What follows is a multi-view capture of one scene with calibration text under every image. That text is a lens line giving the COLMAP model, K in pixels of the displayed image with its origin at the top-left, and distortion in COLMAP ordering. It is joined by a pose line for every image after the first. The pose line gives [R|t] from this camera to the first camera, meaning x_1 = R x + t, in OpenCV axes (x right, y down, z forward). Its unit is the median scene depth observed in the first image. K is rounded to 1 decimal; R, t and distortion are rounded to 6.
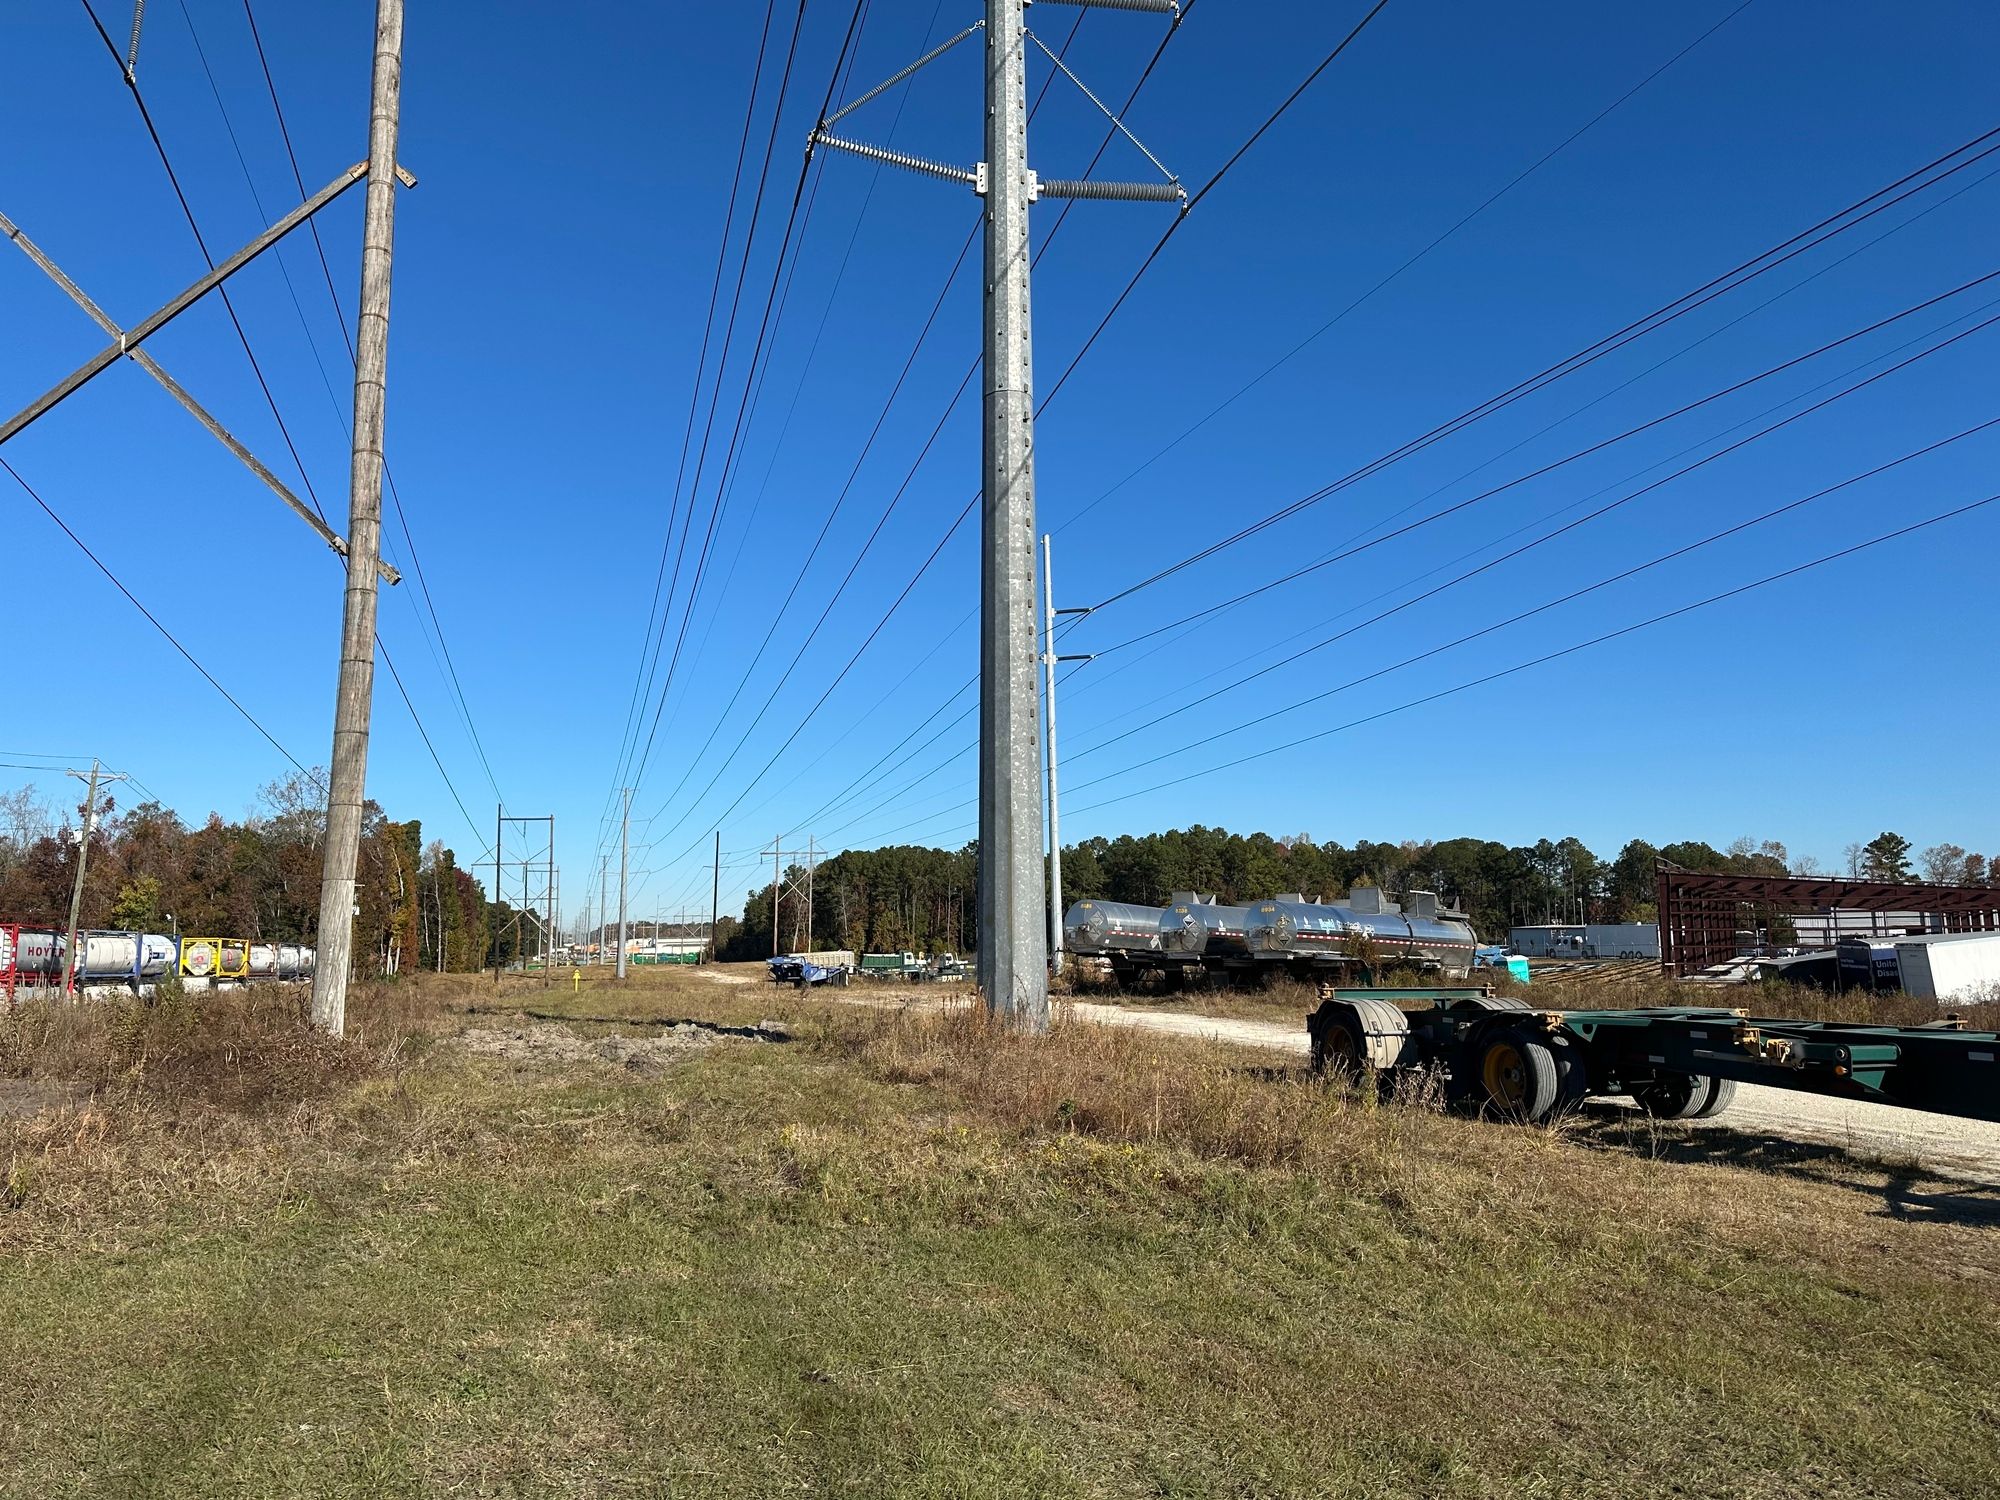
lens RADIAL K [[1411.2, 0, 996.6], [0, 1411.2, 736.8], [0, 0, 1]] dist [0.145742, -0.183859]
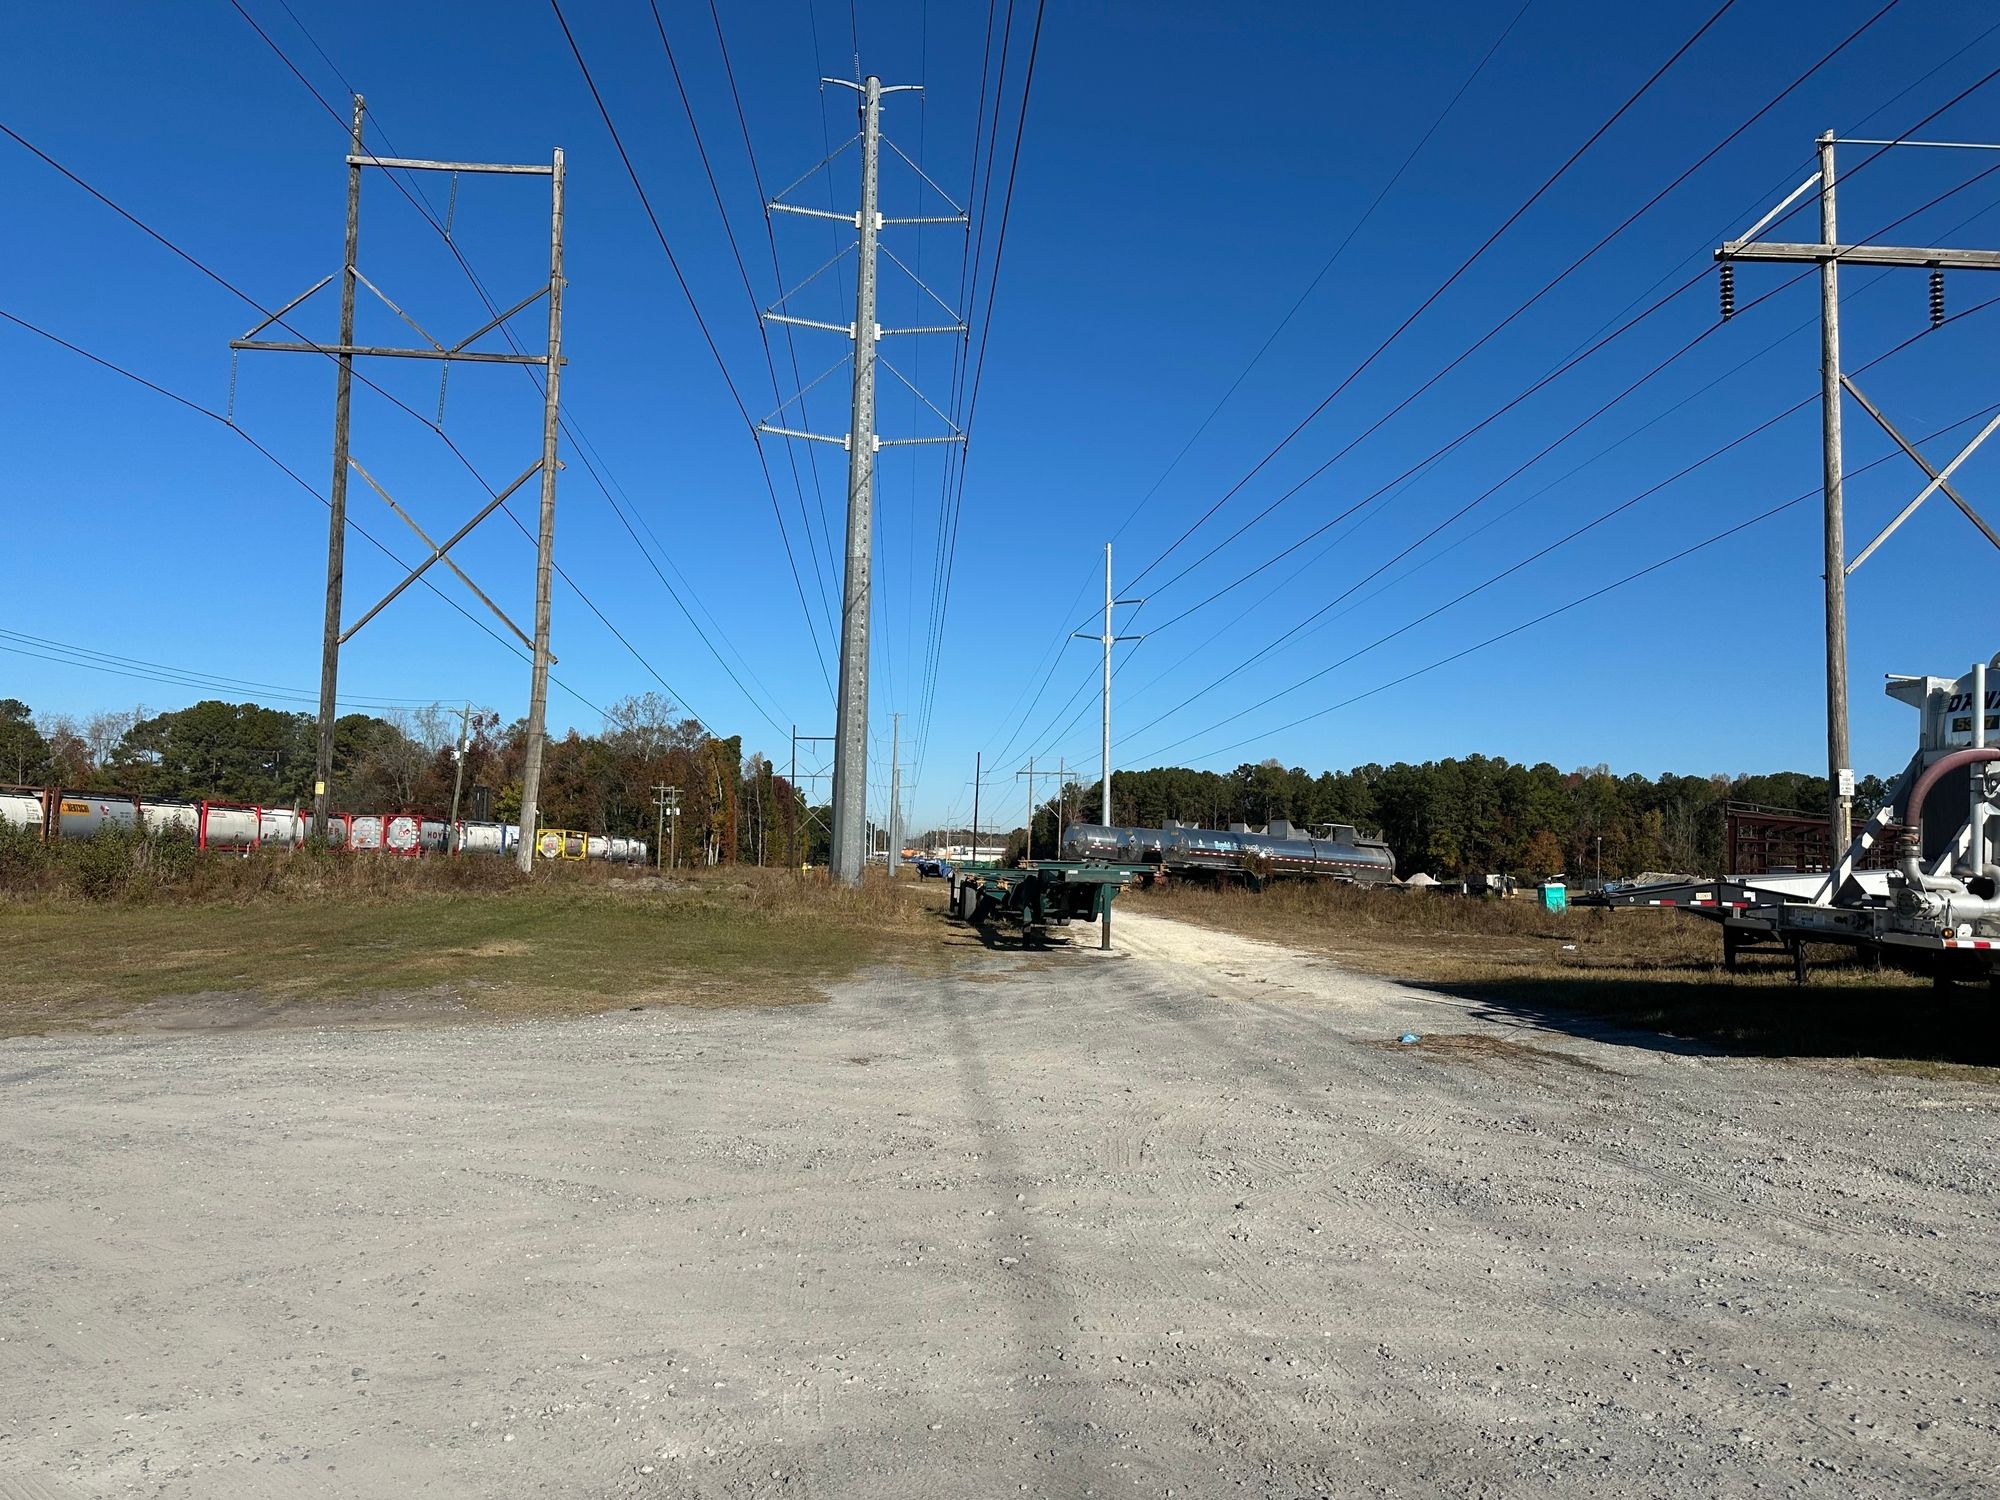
lens RADIAL K [[1411.2, 0, 996.6], [0, 1411.2, 736.8], [0, 0, 1]] dist [0.145742, -0.183859]
pose [[0.975929, 0.018951, -0.217263, 0.054606], [-0.006312, 0.998254, 0.058722, -0.010213], [0.217997, -0.055937, 0.974345, -0.073936]]
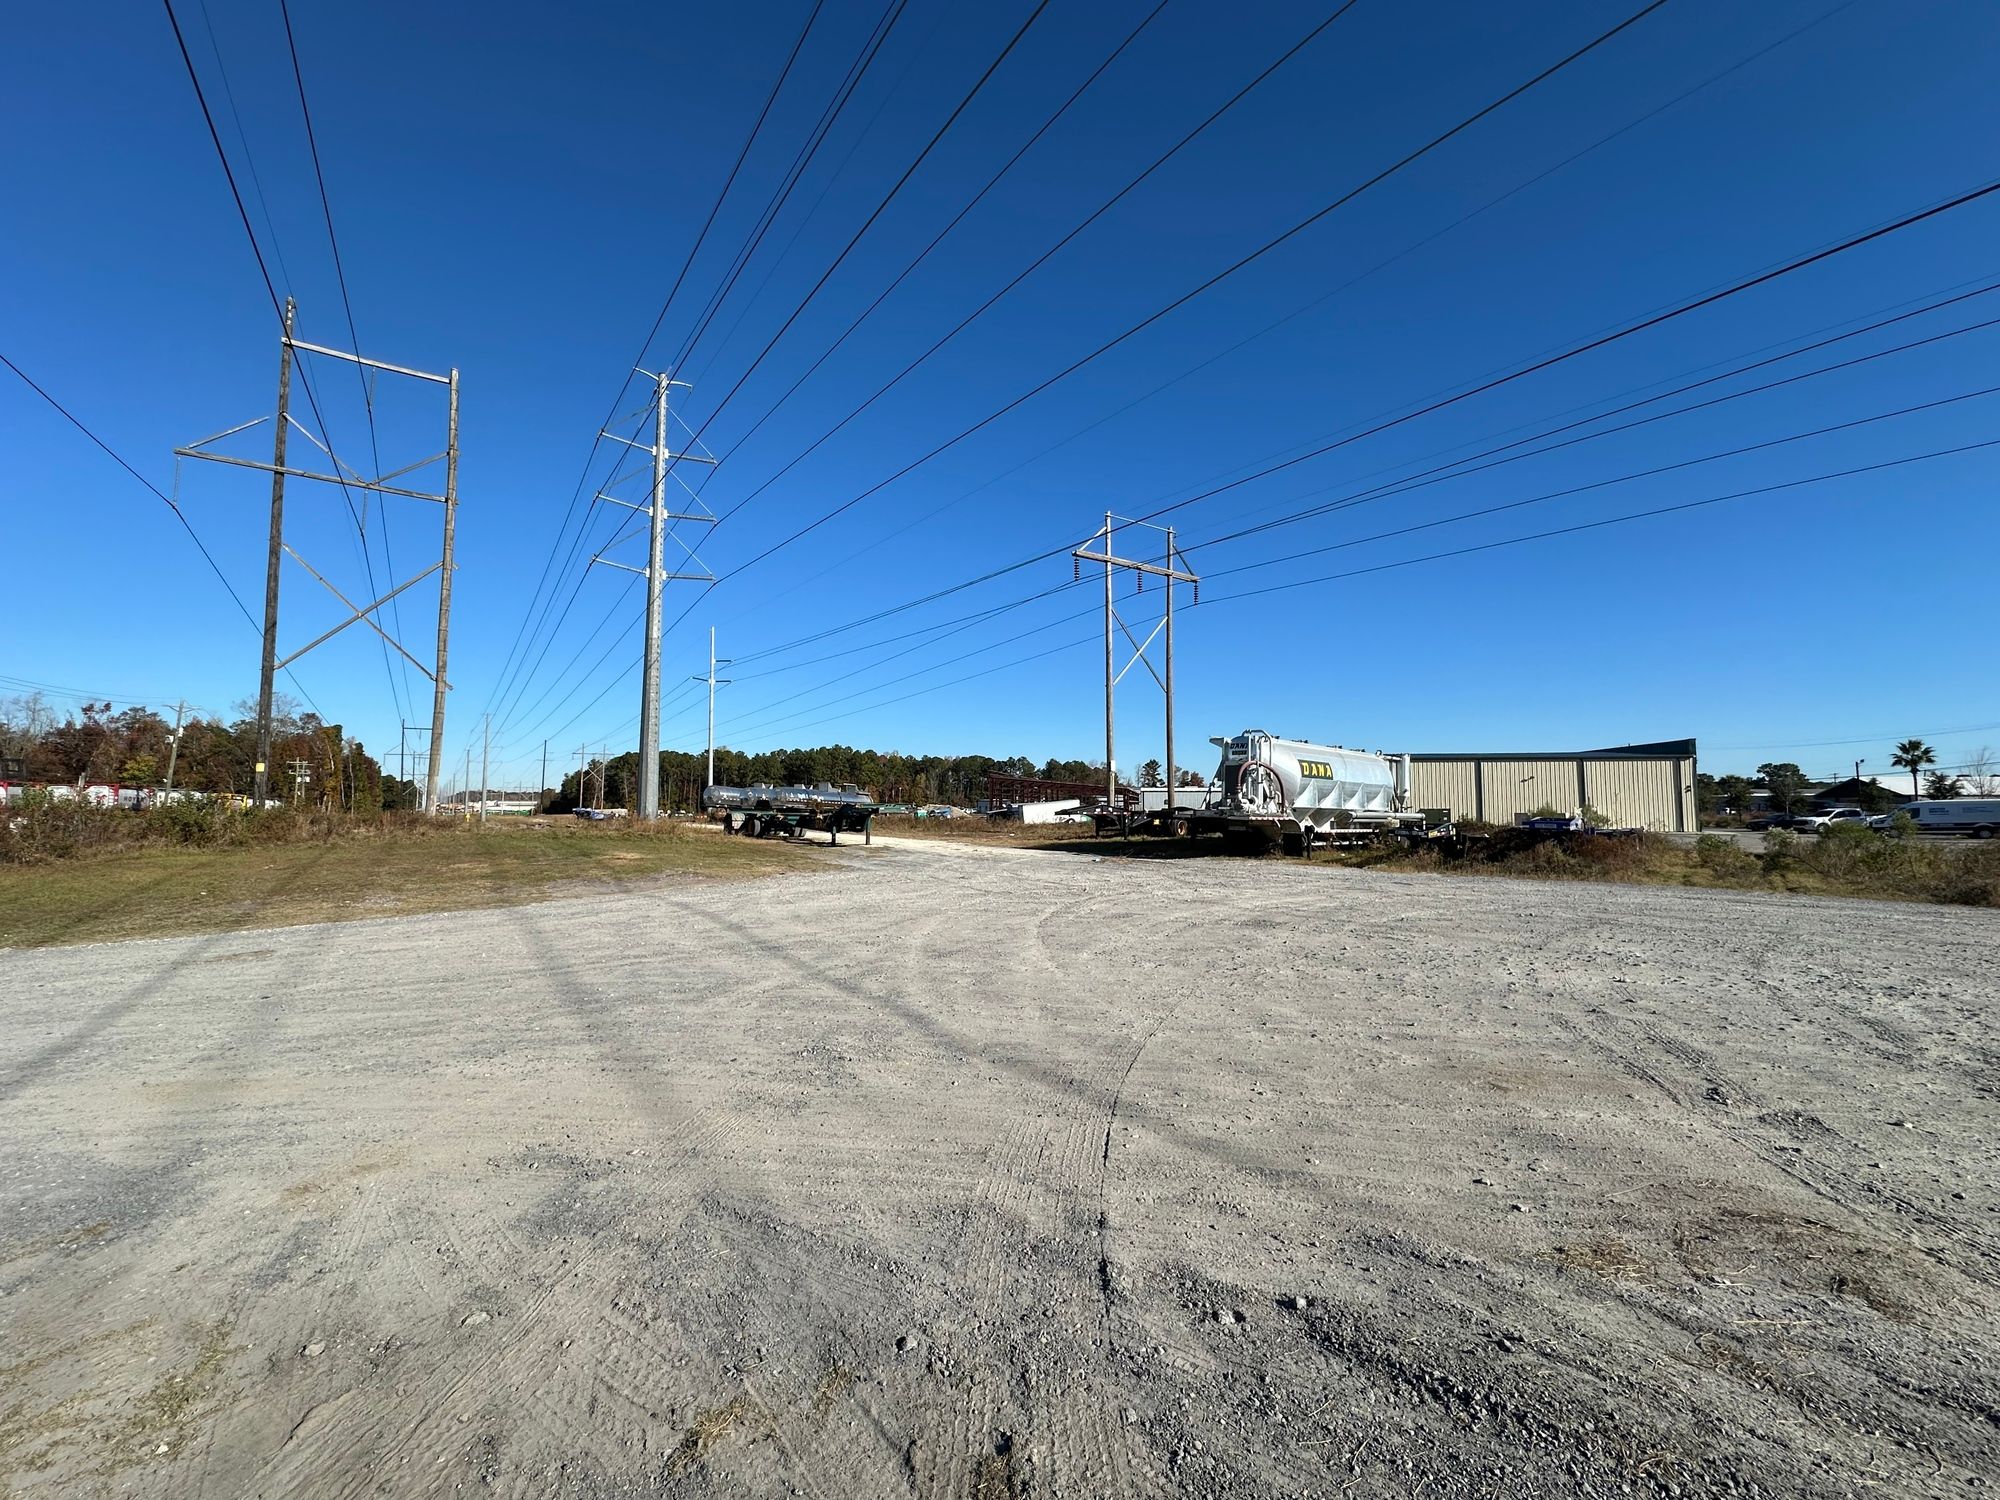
lens RADIAL K [[803.1, 0, 1000.0], [0, 803.1, 750.0], [0, 0, 1]] dist [-0.001549, 0.006090]
pose [[0.947437, 0.034488, 0.318077, 0.017168], [-0.057021, 0.996458, 0.061803, -0.012625], [-0.314819, -0.076691, 0.946048, -0.098562]]
